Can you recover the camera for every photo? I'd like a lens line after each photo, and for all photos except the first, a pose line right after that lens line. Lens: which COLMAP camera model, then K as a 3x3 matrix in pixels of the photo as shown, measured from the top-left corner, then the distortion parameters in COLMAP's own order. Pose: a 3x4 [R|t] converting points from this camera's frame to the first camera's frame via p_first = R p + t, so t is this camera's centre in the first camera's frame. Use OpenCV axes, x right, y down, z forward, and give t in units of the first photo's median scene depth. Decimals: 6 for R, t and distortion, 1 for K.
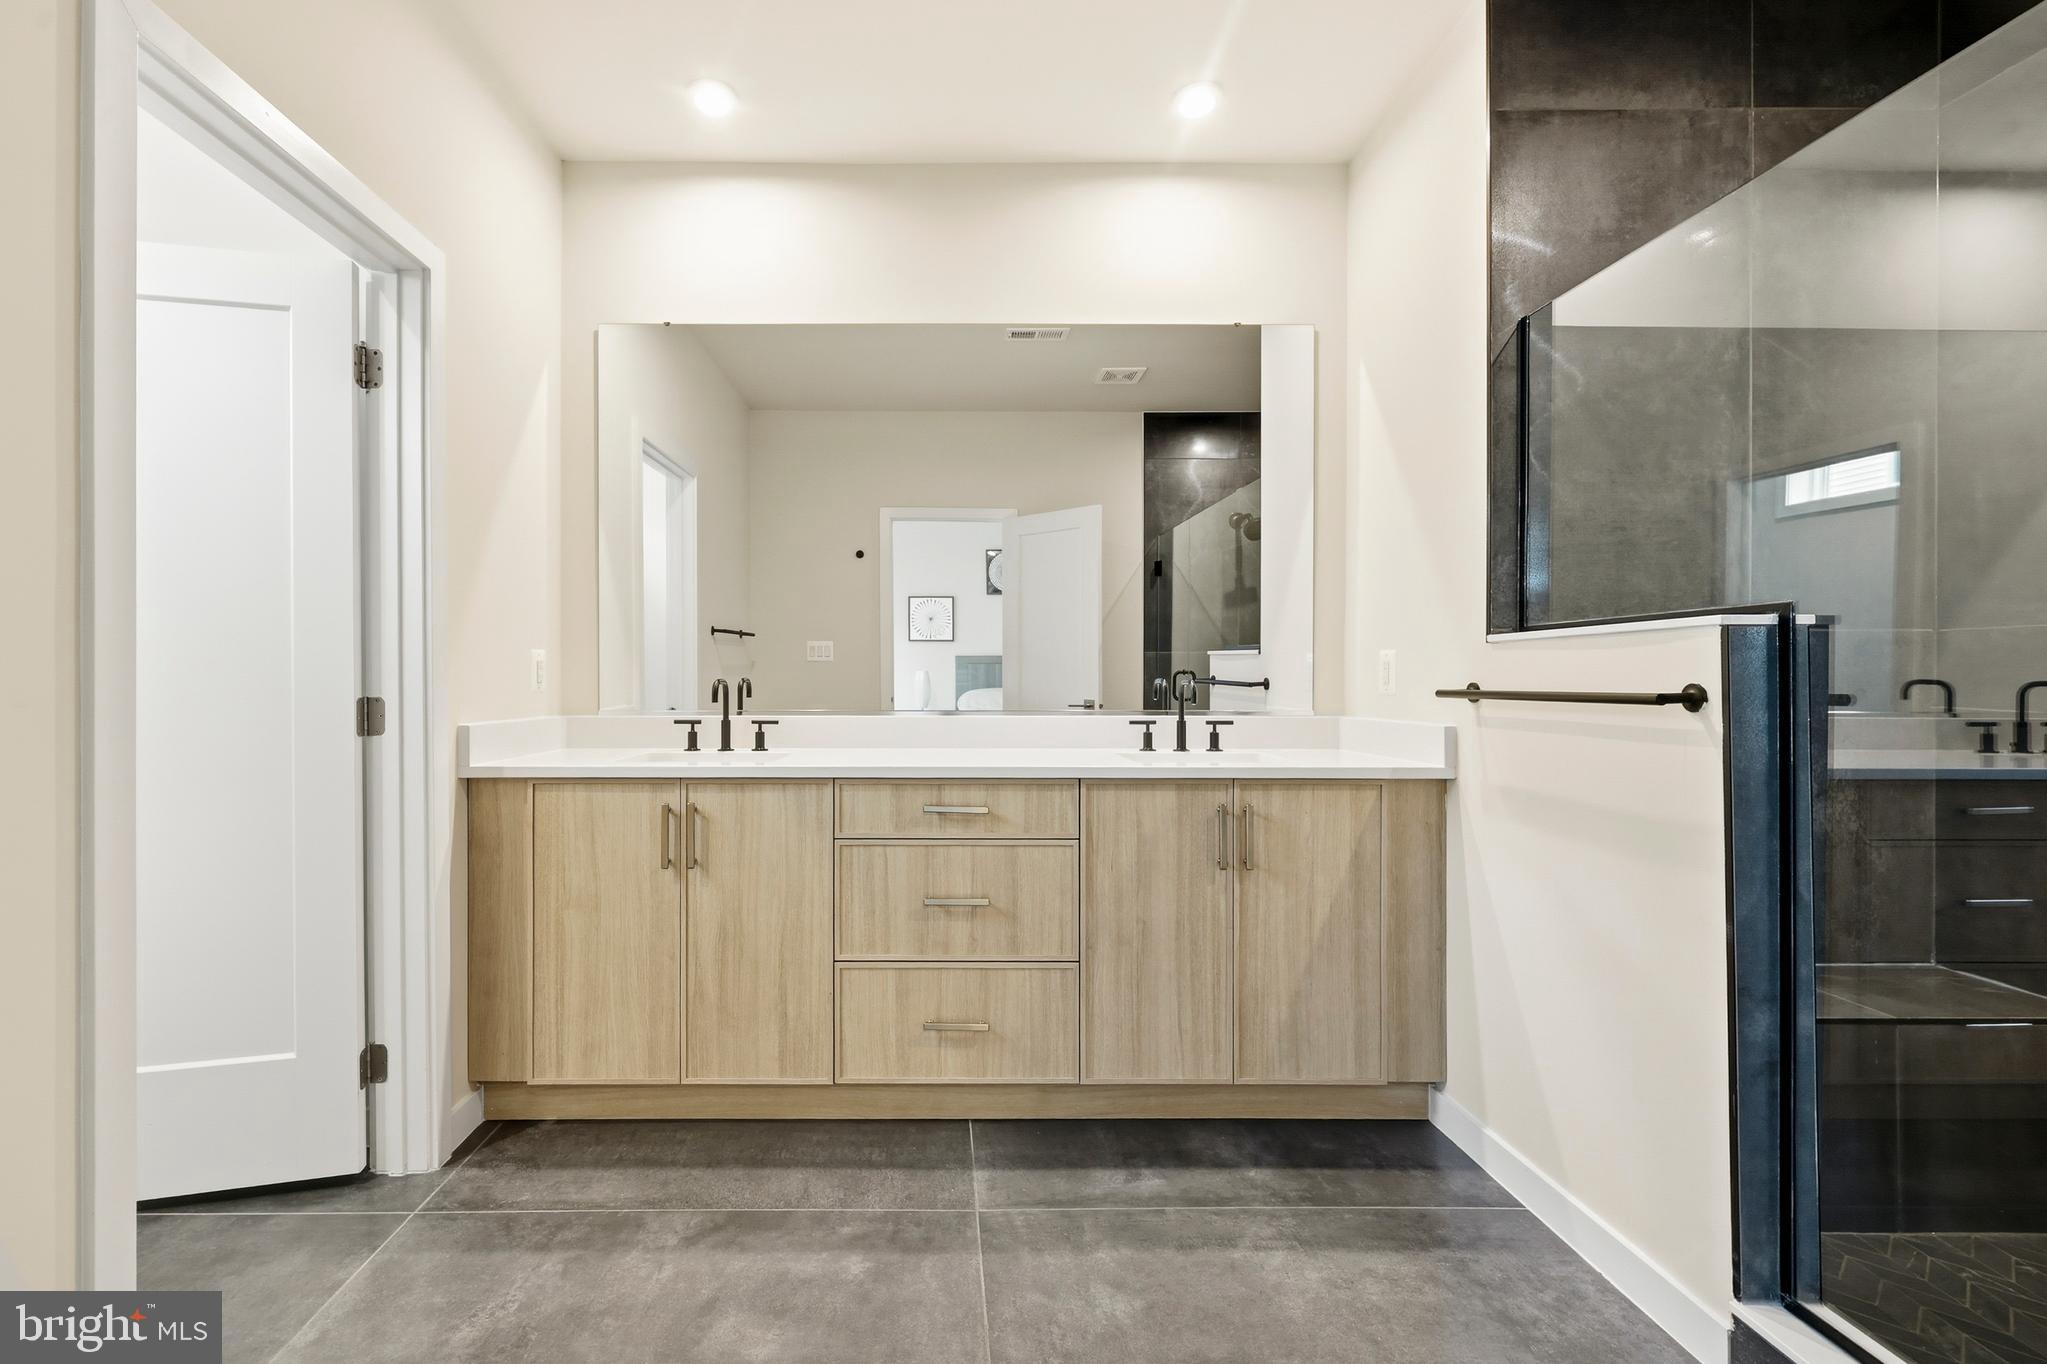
lens RADIAL K [[871.3, 0, 959.3], [0, 871.3, 672.9], [0, 0, 1]] dist [-0.007578, 0.000064]
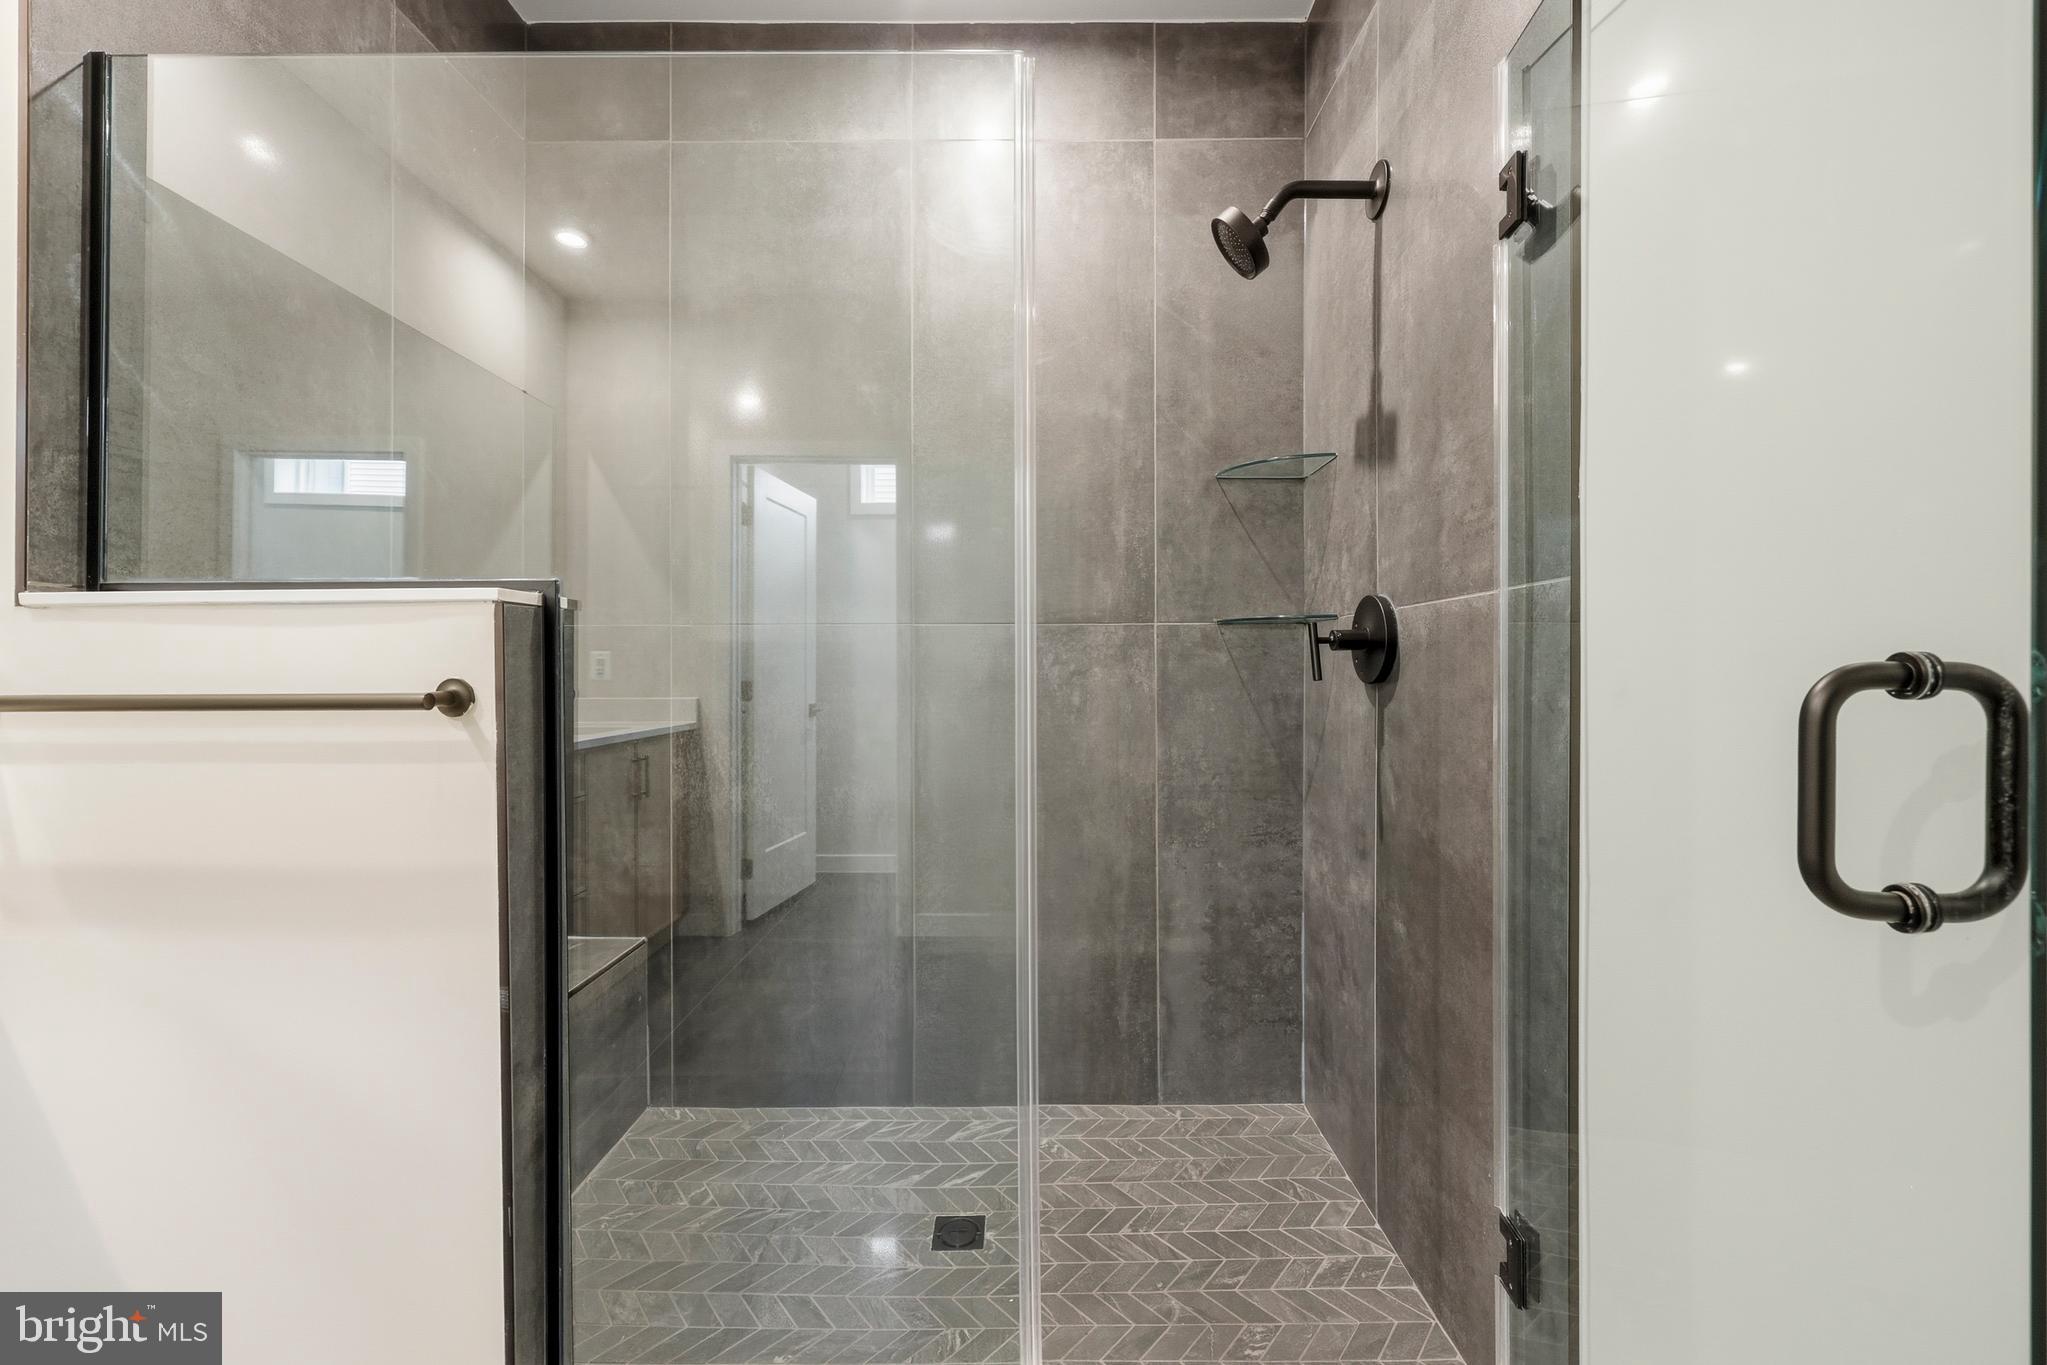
lens RADIAL K [[844.0, 0, 1021.2], [0, 844.0, 665.0], [0, 0, 1]] dist [-0.004397, -0.000706]
pose [[-0.000984, 0.010096, 0.999949, 0.095712], [0.000114, 0.999949, -0.010096, 0.006094], [-1.000000, 0.000104, -0.000985, 0.385410]]
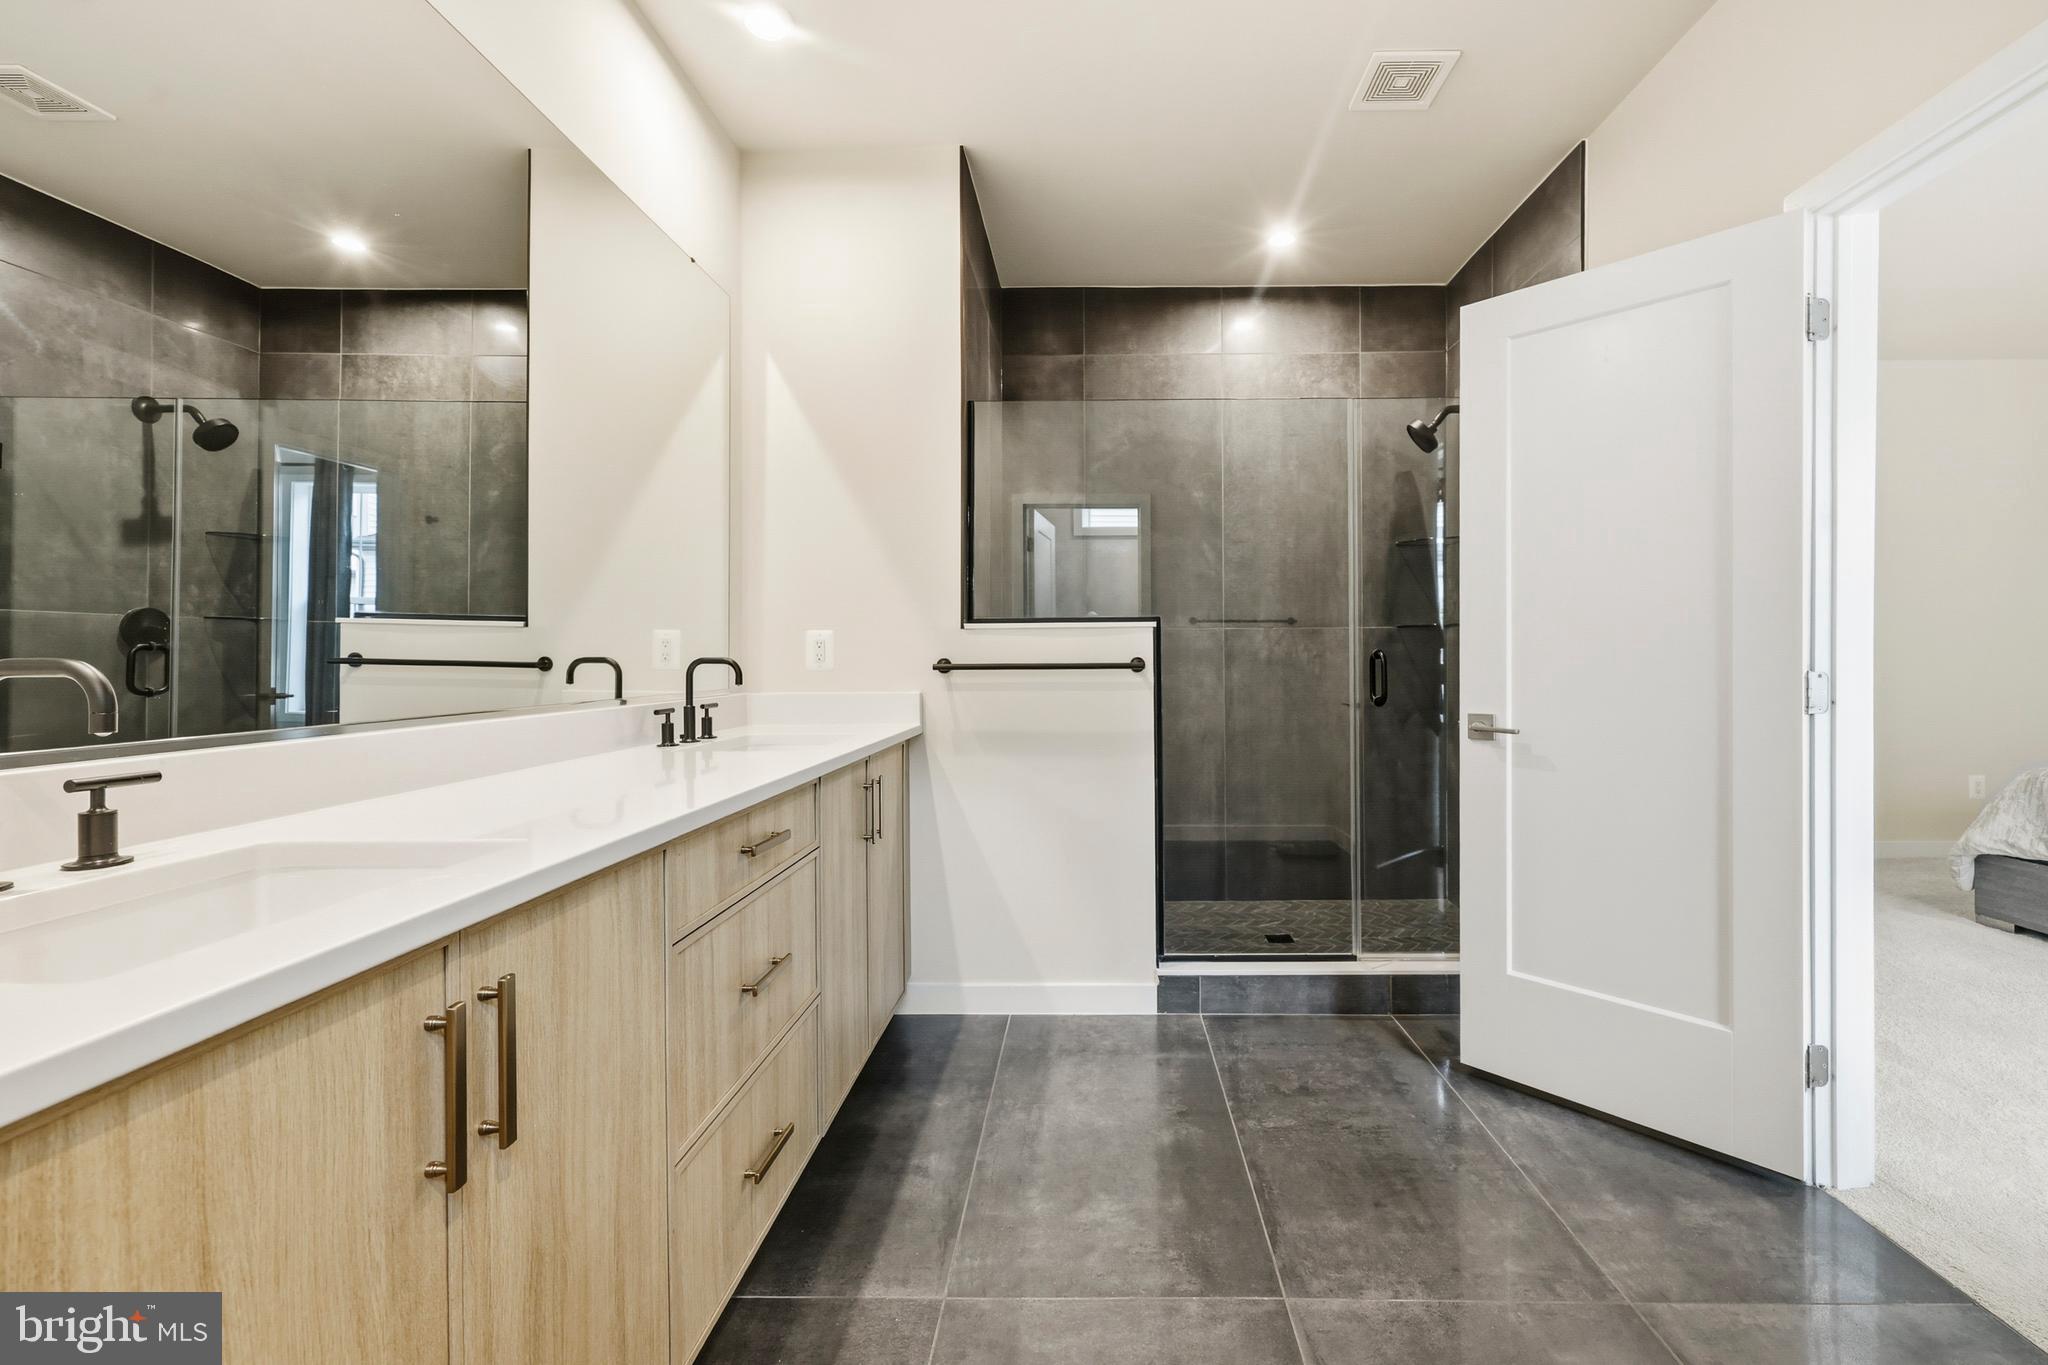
lens RADIAL K [[844.4, 0, 1073.6], [0, 844.4, 640.5], [0, 0, 1]] dist [-0.004397, -0.000706]
pose [[0.026333, 0.017950, 0.999492, -0.749161], [-0.001660, 0.999838, -0.017912, 0.006606], [-0.999652, -0.001188, 0.026359, 0.813464]]
